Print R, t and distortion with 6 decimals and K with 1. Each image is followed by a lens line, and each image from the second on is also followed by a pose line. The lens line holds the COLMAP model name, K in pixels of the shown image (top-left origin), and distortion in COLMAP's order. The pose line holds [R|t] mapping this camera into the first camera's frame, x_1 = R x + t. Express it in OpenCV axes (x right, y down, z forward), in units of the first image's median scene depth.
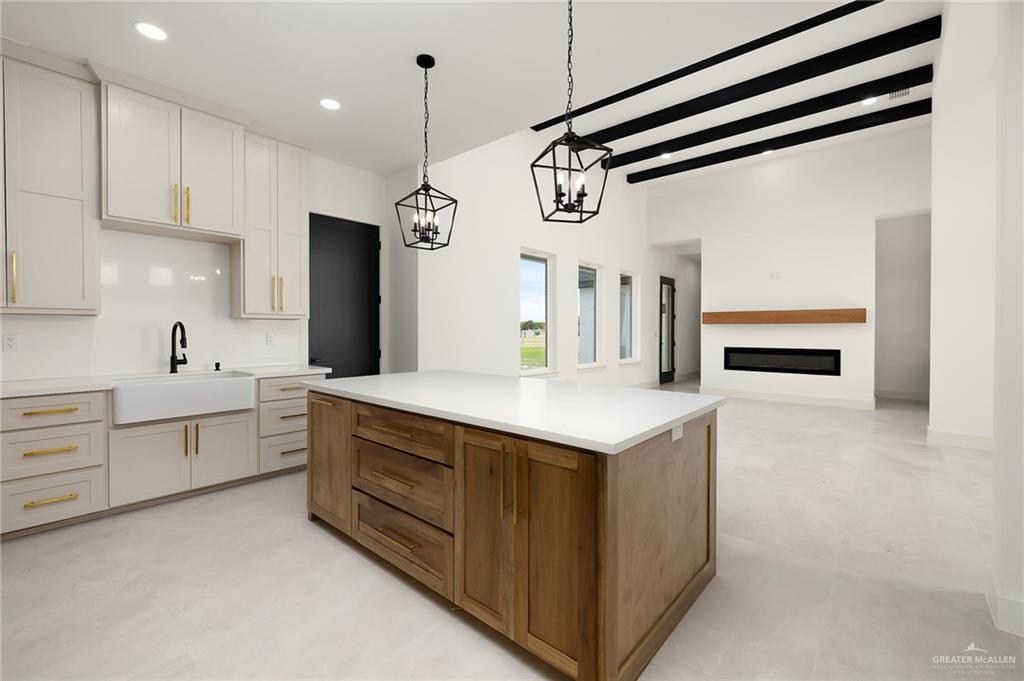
lens RADIAL K [[431.5, 0, 512.0], [0, 431.5, 340.5], [0, 0, 1]] dist [0.000494, 0.000286]
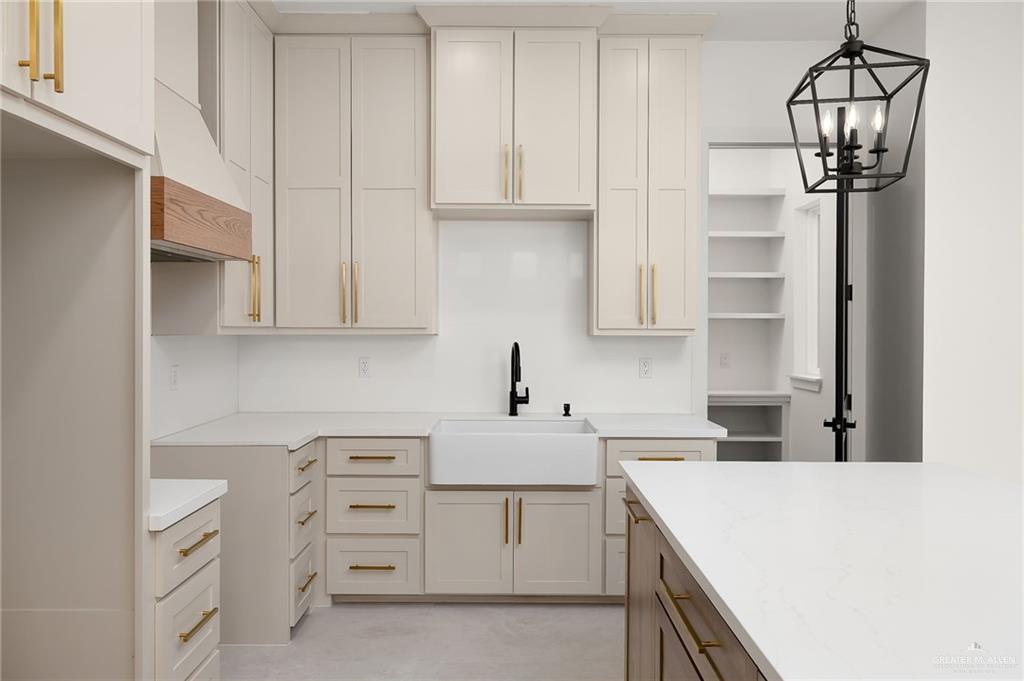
lens RADIAL K [[740.7, 0, 512.0], [0, 740.7, 340.5], [0, 0, 1]] dist [-0.013936, -0.002817]
pose [[0.664013, 0.014130, -0.747588, 0.112303], [-0.021028, 0.999779, 0.000219, -0.050633], [0.747426, 0.015575, 0.664163, 0.231339]]
